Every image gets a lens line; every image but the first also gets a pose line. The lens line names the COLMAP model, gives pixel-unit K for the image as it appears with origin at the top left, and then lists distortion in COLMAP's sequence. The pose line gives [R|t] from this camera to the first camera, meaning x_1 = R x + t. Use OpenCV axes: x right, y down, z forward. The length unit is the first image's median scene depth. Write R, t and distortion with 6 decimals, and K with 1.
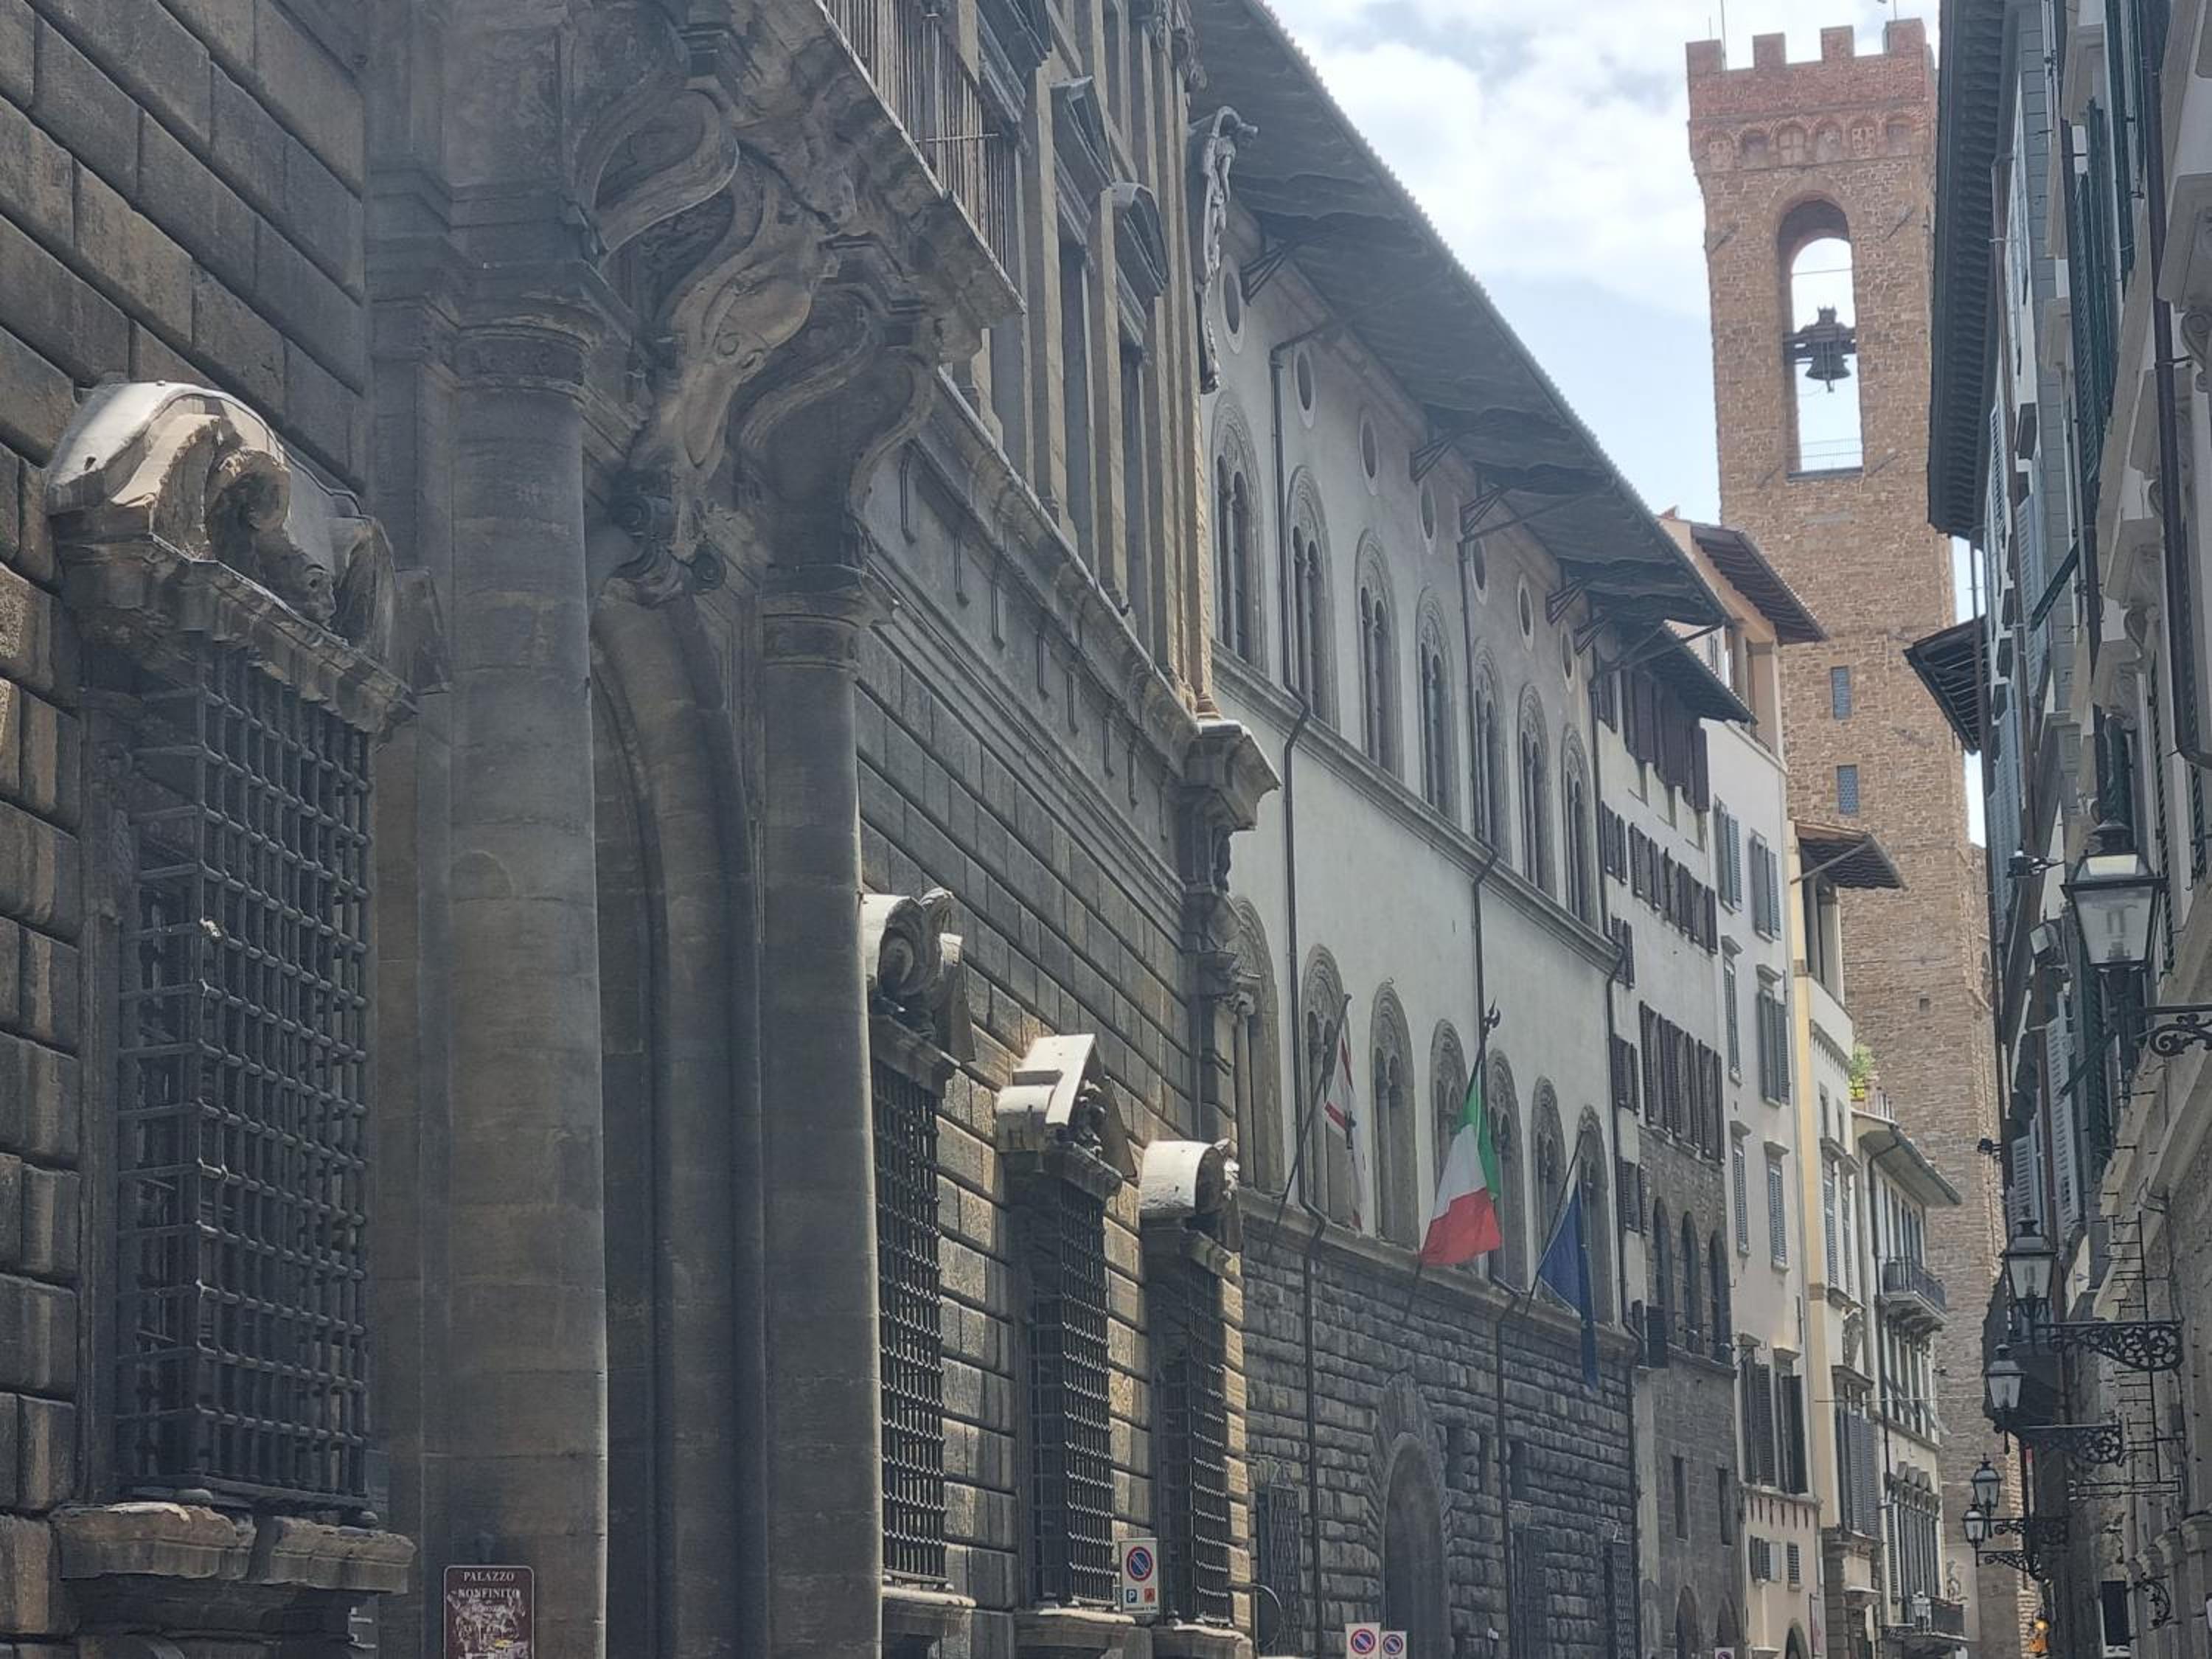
lens RADIAL K [[5155.2, 0, 1075.7], [0, 5155.2, 937.7], [0, 0, 1]] dist [0.056219, 0.000000]
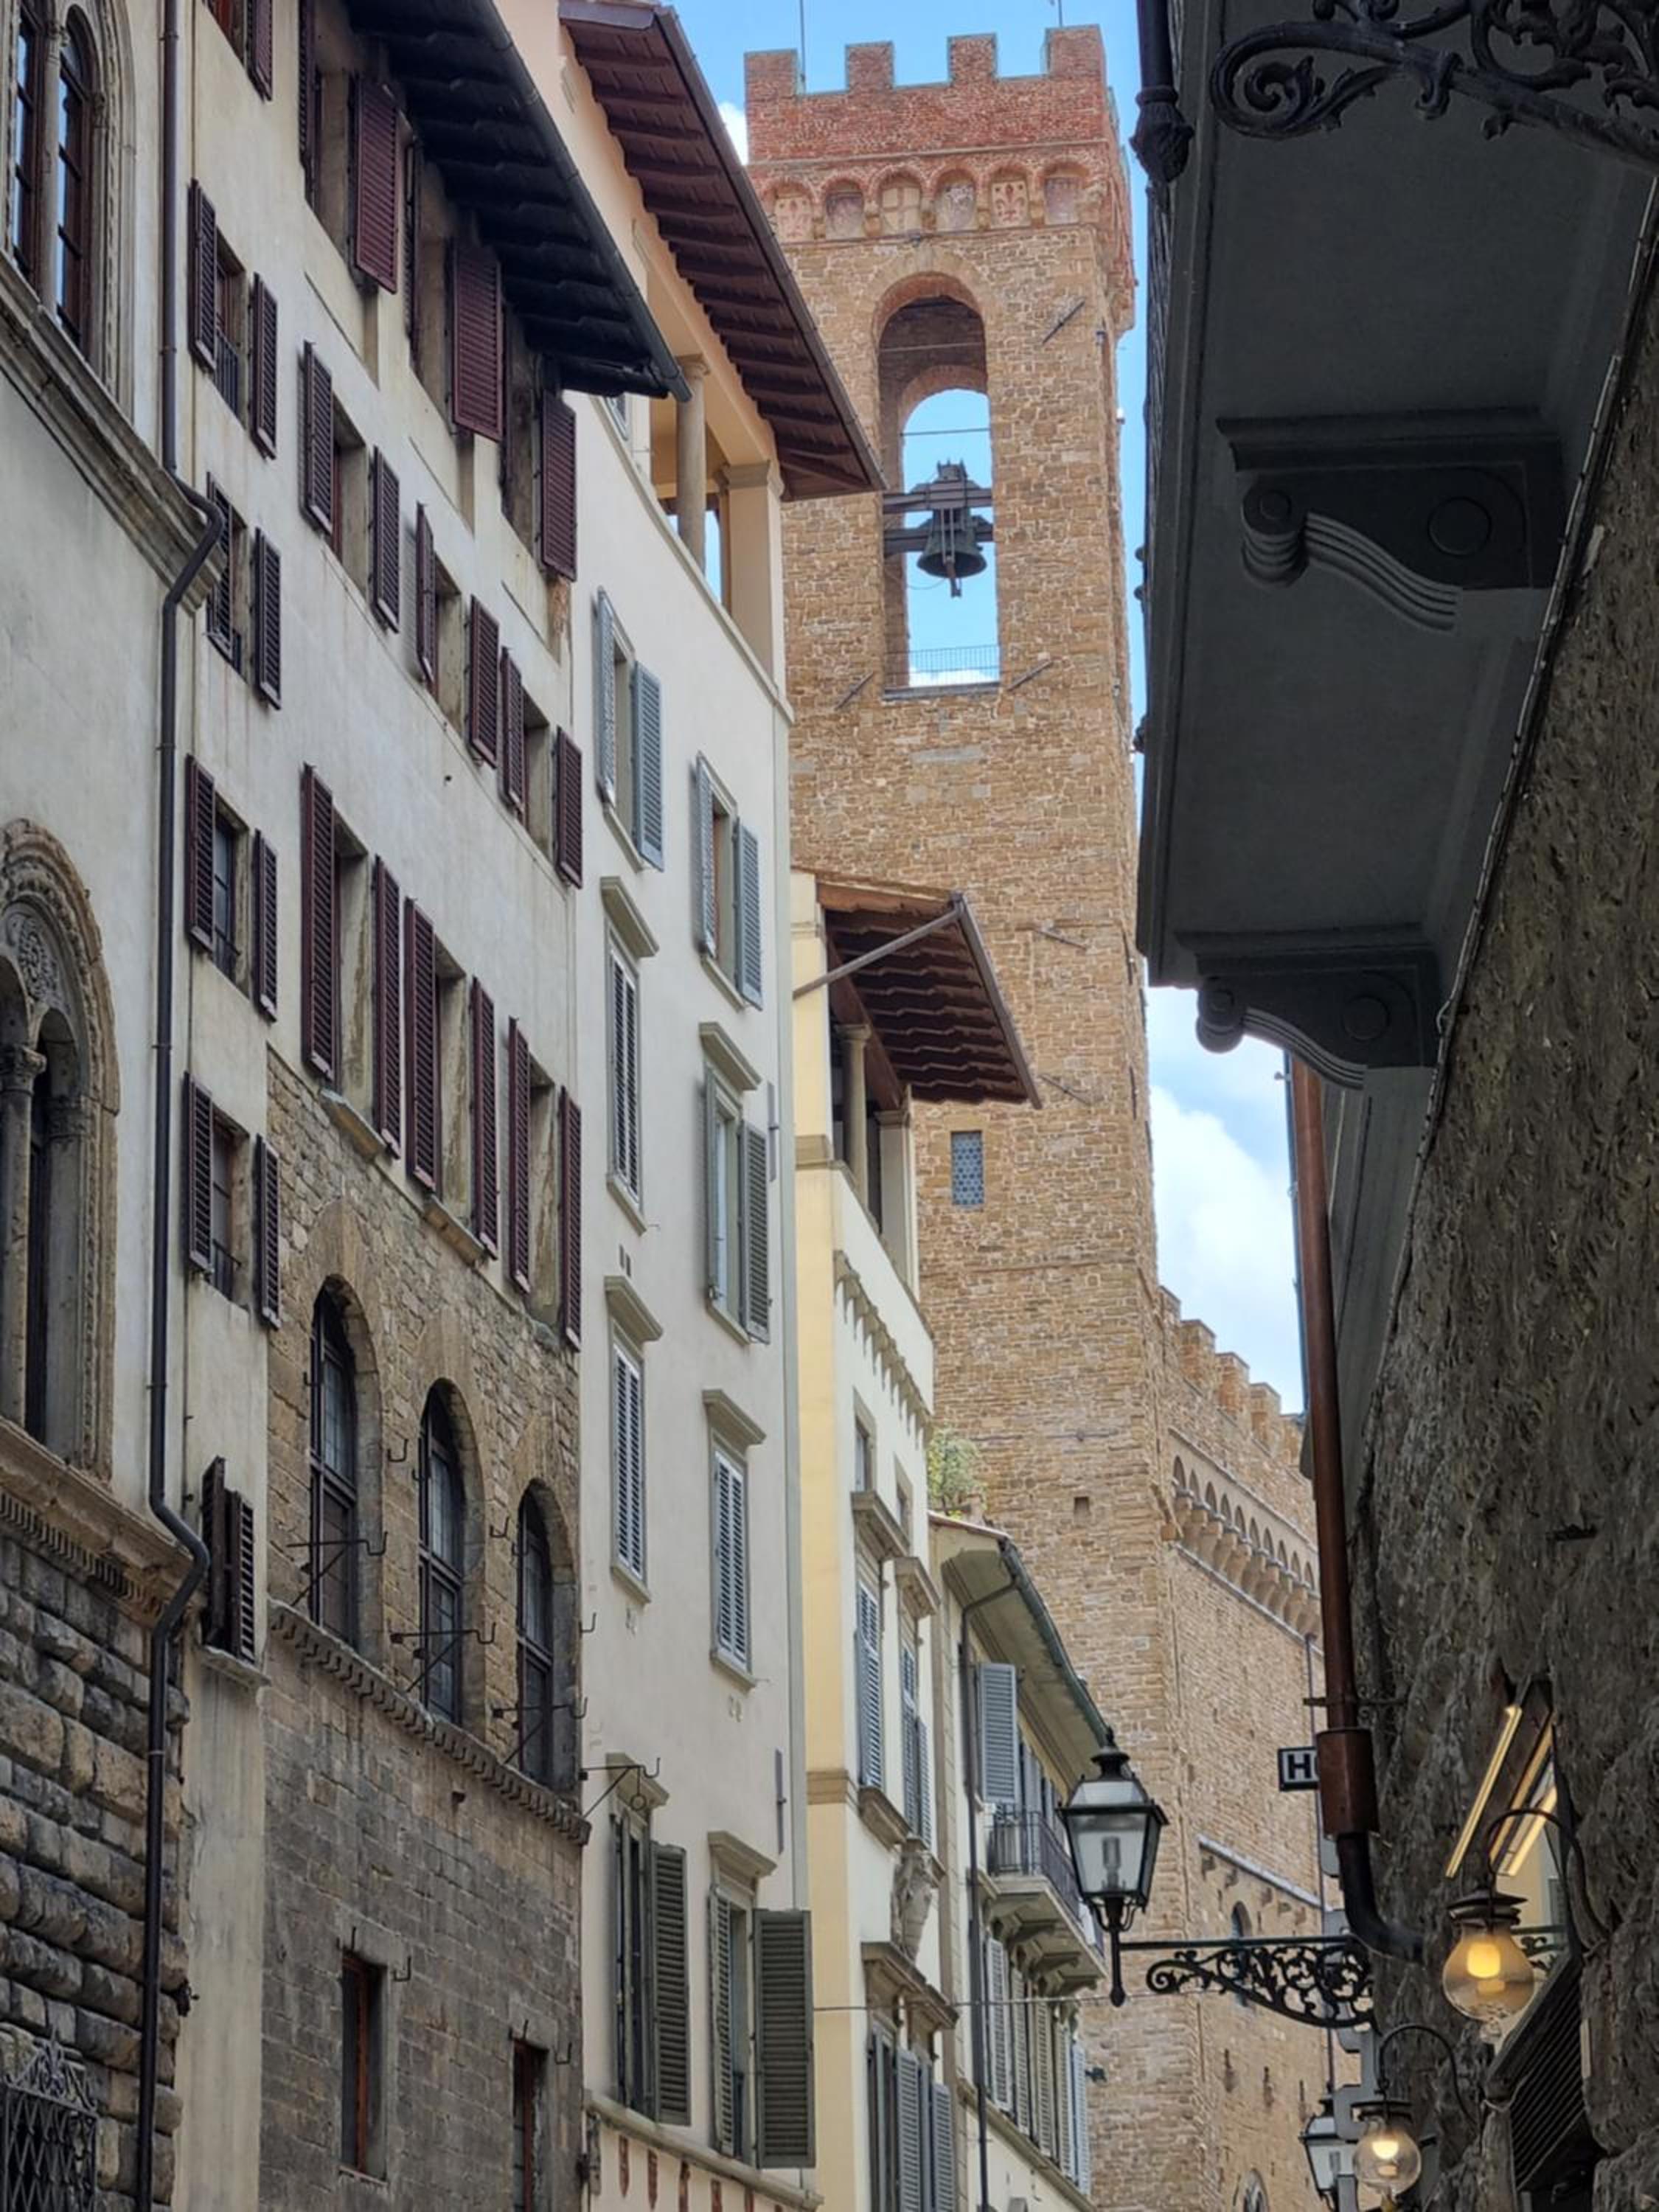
lens RADIAL K [[5155.2, 0, 865.6], [0, 5155.2, 1211.7], [0, 0, 1]] dist [0.056219, 0.000000]
pose [[0.993235, 0.035151, 0.110676, 0.110077], [-0.020403, 0.991084, -0.131670, 0.096137], [-0.114317, 0.128521, 0.985096, 0.621271]]
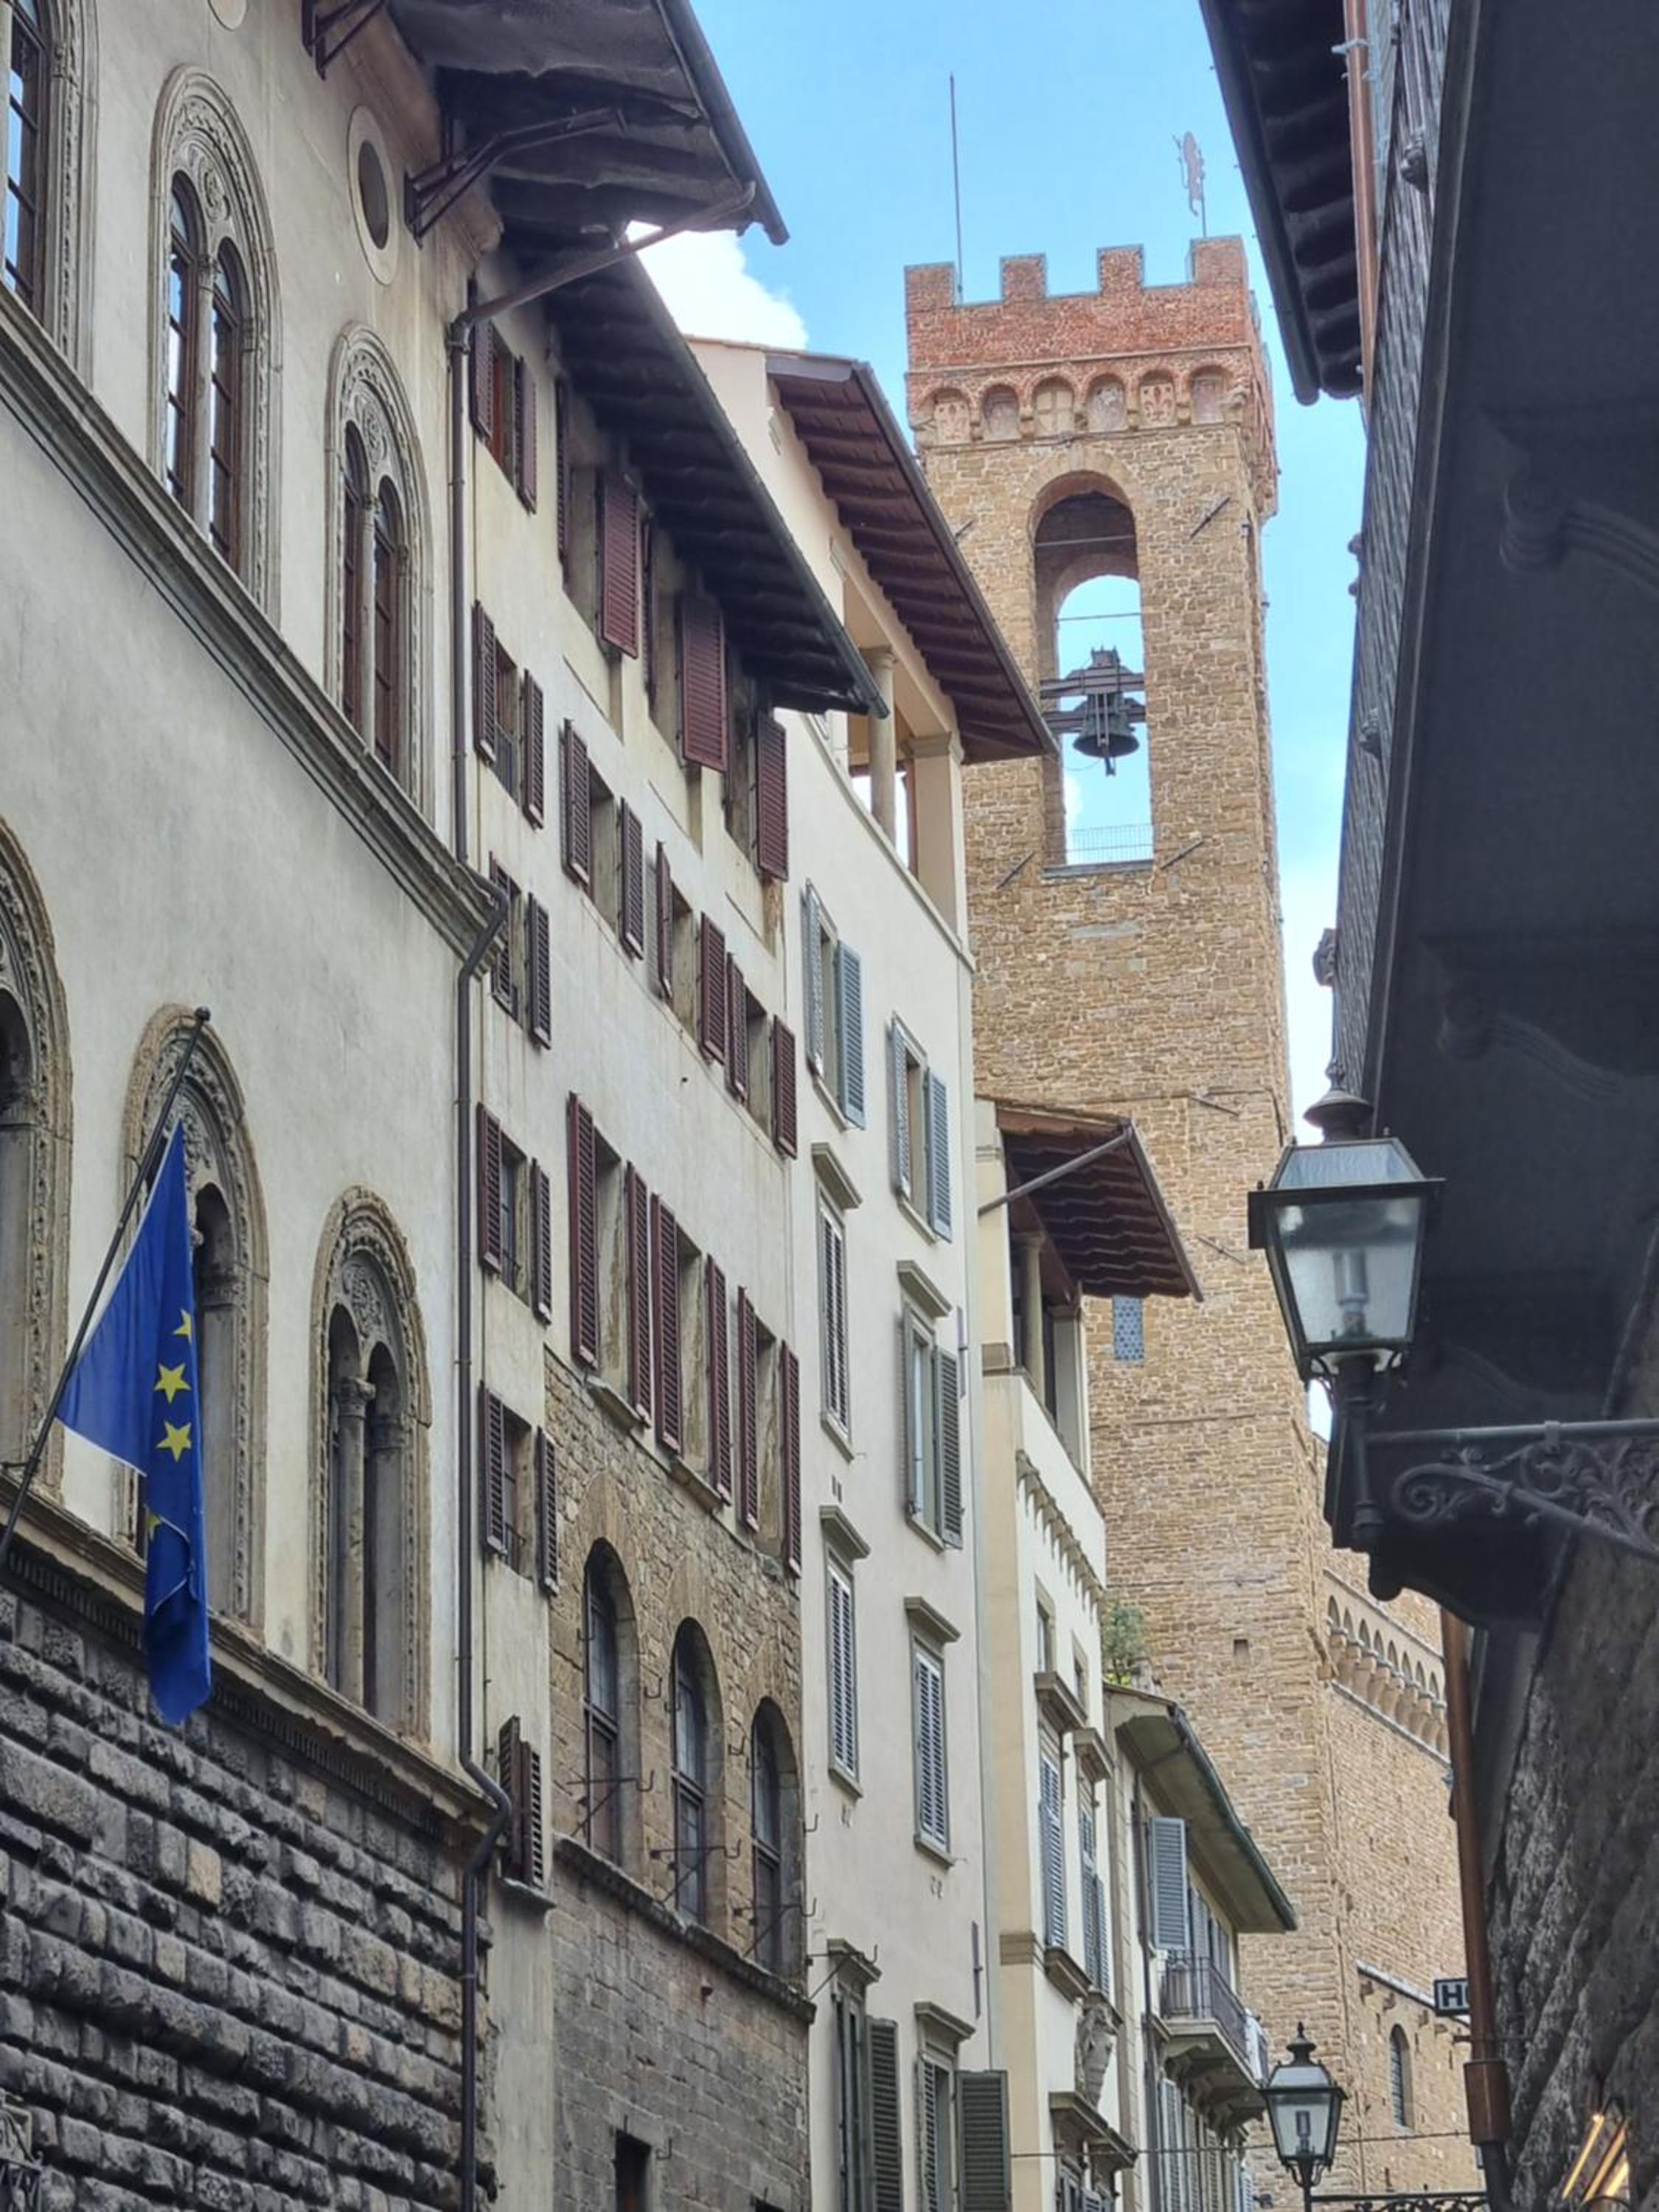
lens RADIAL K [[5155.2, 0, 735.1], [0, 5155.2, 1148.4], [0, 0, 1]] dist [0.056219, 0.000000]
pose [[0.997957, 0.028469, 0.057204, 0.098794], [-0.019141, 0.987343, -0.157441, 0.087148], [-0.060962, 0.156024, 0.985870, 0.564632]]
